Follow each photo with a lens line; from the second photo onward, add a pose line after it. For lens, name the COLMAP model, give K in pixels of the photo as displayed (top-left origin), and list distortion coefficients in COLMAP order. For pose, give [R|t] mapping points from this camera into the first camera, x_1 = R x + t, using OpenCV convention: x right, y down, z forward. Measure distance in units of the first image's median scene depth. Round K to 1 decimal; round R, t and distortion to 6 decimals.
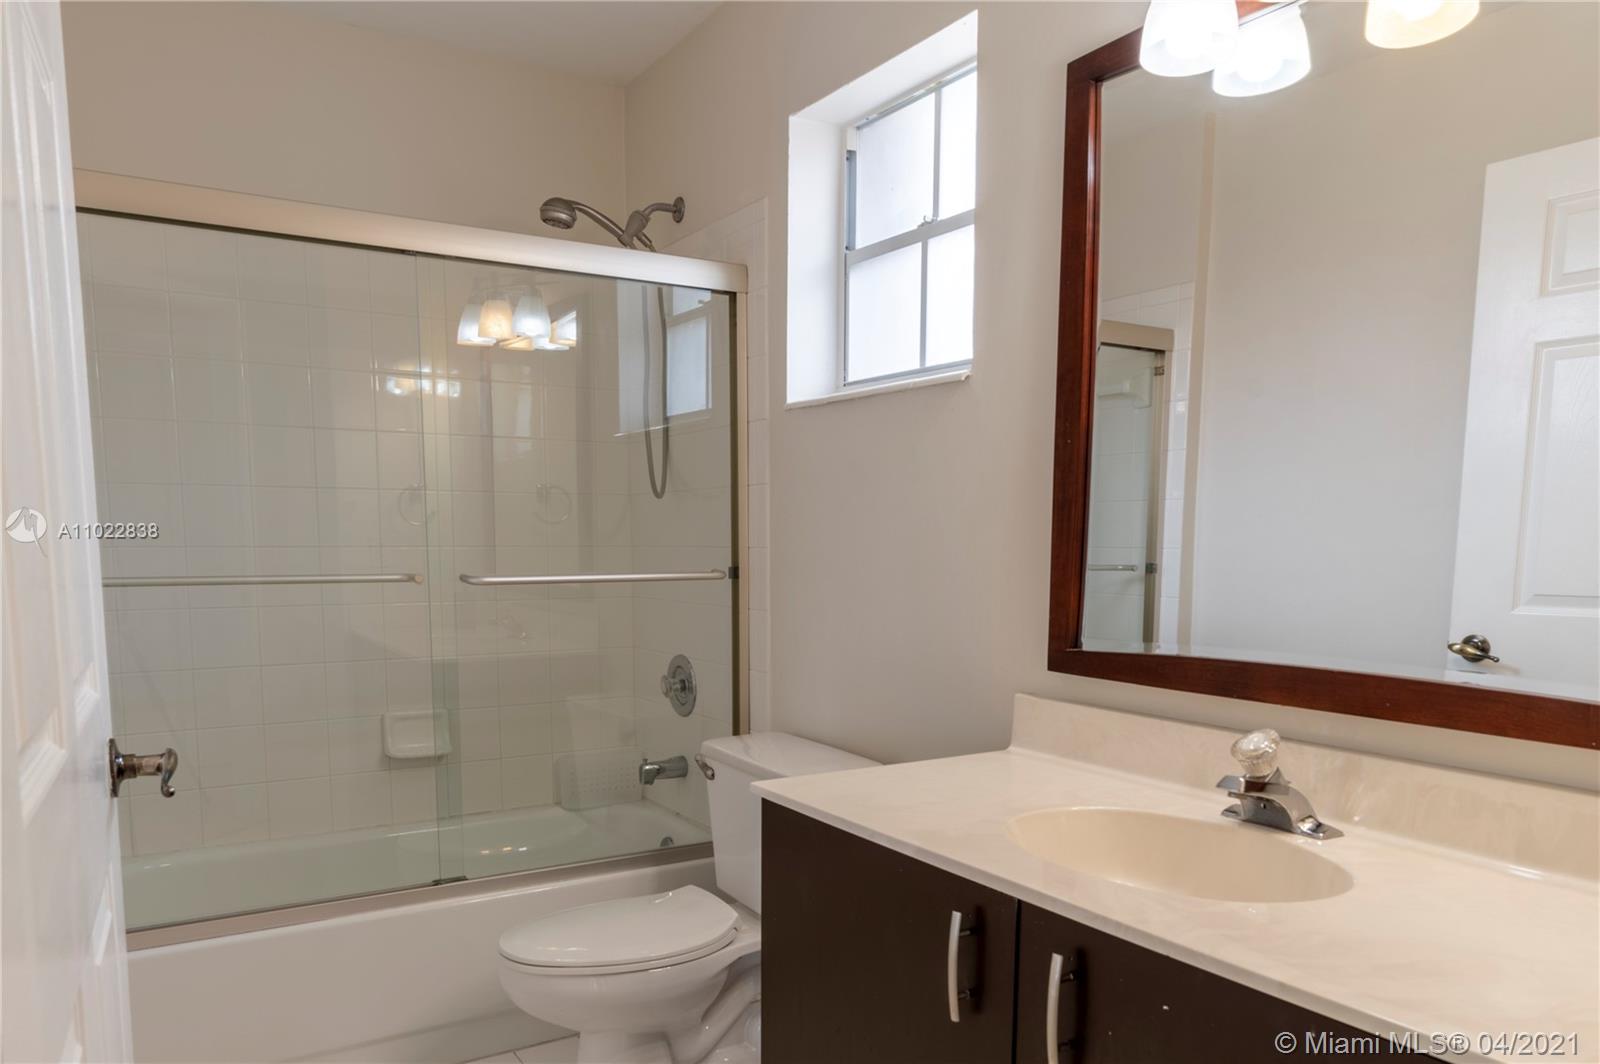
lens RADIAL K [[1119.8, 0, 801.8], [0, 1119.8, 538.6], [0, 0, 1]] dist [0.007872, 0.001545]
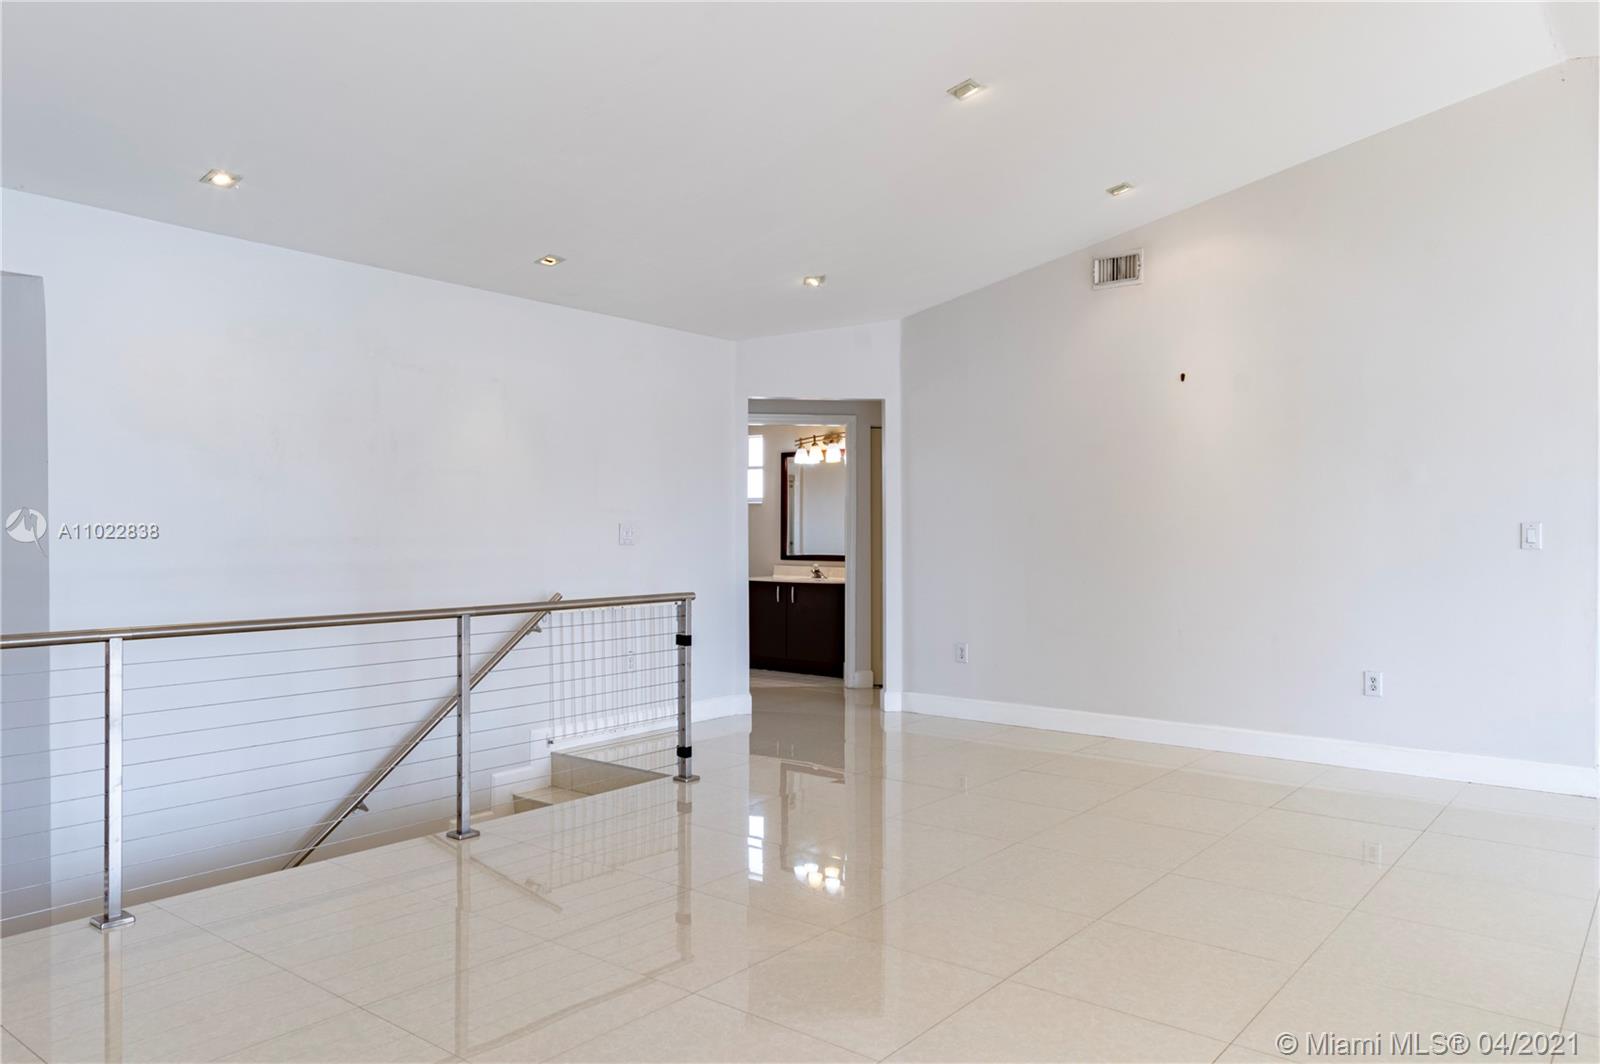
lens RADIAL K [[1119.8, 0, 801.8], [0, 1119.8, 538.6], [0, 0, 1]] dist [0.007872, 0.001545]
pose [[0.952822, -0.052966, 0.298873, -1.431299], [0.035089, 0.997277, 0.064871, -0.360542], [-0.301495, -0.051323, 0.952085, -4.588973]]
